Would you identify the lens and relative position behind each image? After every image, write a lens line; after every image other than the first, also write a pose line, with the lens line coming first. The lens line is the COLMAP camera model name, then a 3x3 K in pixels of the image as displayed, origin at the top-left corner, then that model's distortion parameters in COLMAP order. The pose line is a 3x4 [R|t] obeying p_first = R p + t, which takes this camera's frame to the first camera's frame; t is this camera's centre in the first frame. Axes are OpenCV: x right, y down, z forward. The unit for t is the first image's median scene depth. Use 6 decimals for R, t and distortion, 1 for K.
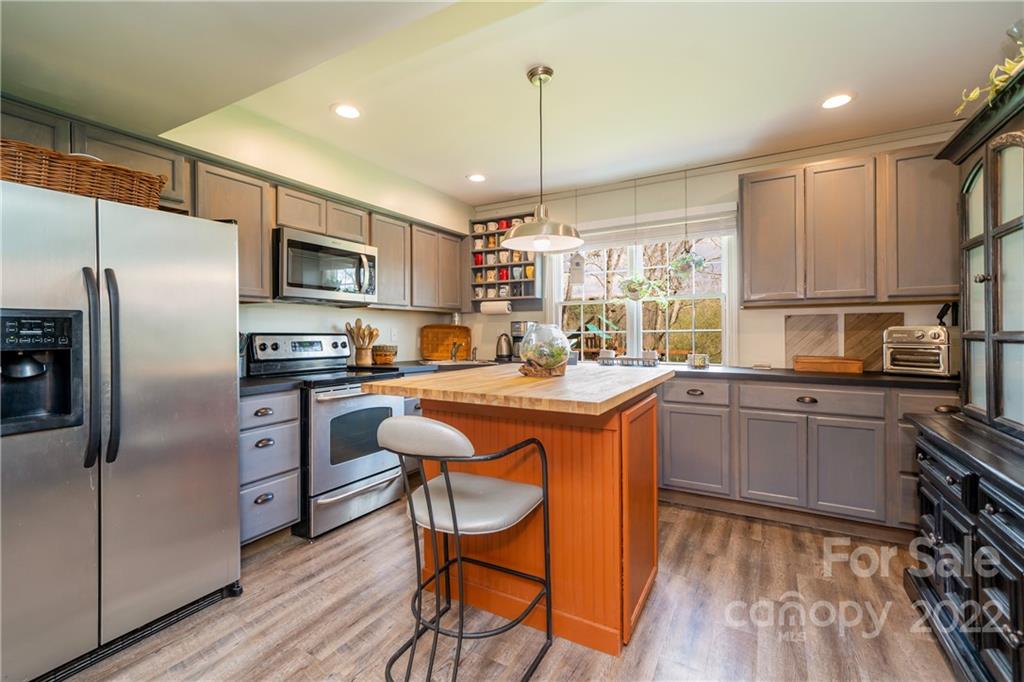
lens RADIAL K [[442.3, 0, 507.0], [0, 442.3, 331.0], [0, 0, 1]] dist [-0.000960, 0.000682]
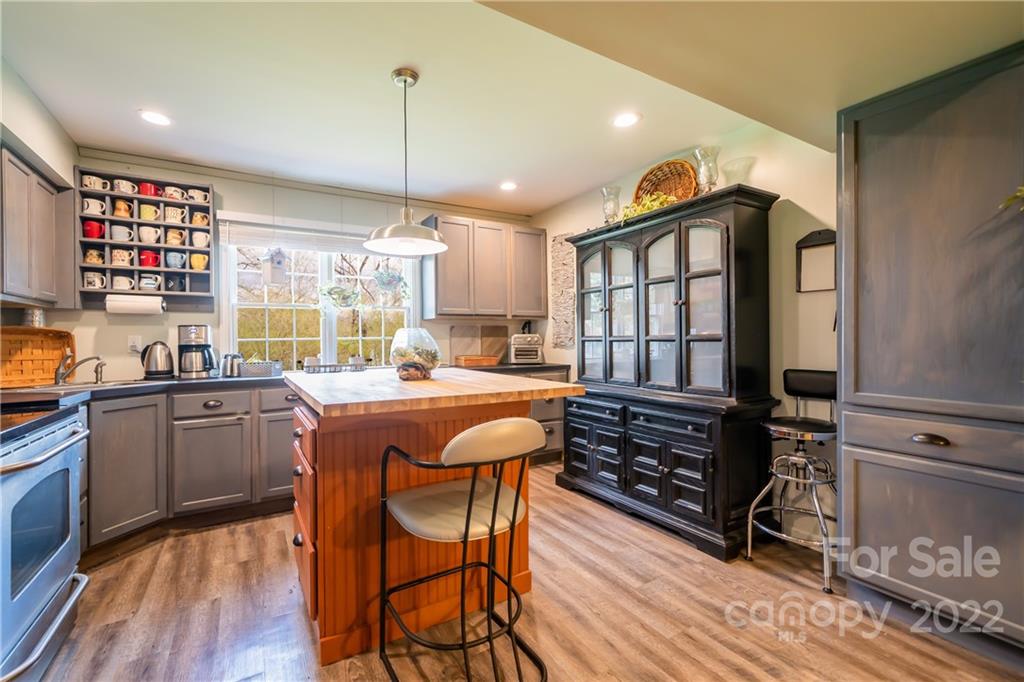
lens RADIAL K [[442.3, 0, 486.0], [0, 442.3, 341.0], [0, 0, 1]] dist [-0.000960, 0.000682]
pose [[0.513545, -0.005192, 0.858047, -0.347506], [0.003472, 0.999986, 0.003973, 0.004035], [-0.858056, 0.000939, 0.513556, 0.164981]]
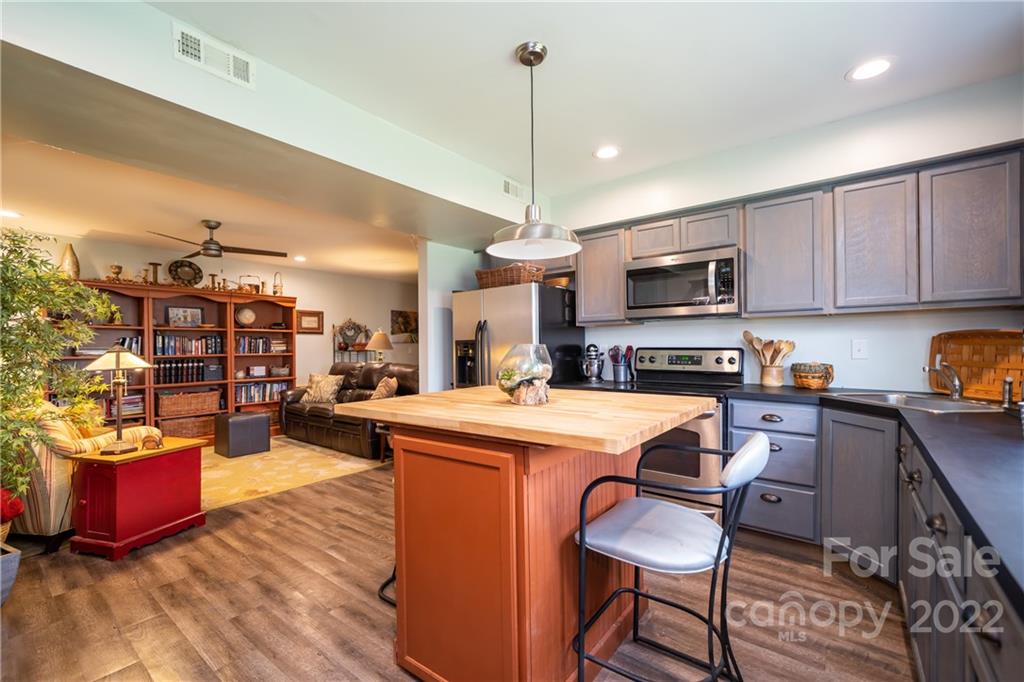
lens RADIAL K [[442.3, 0, 504.2], [0, 442.3, 344.5], [0, 0, 1]] dist [-0.000960, 0.000682]
pose [[-0.146232, 0.005296, -0.989236, 0.479718], [0.013741, 0.999900, 0.003322, -0.008945], [0.989155, -0.013108, -0.146290, 0.534834]]
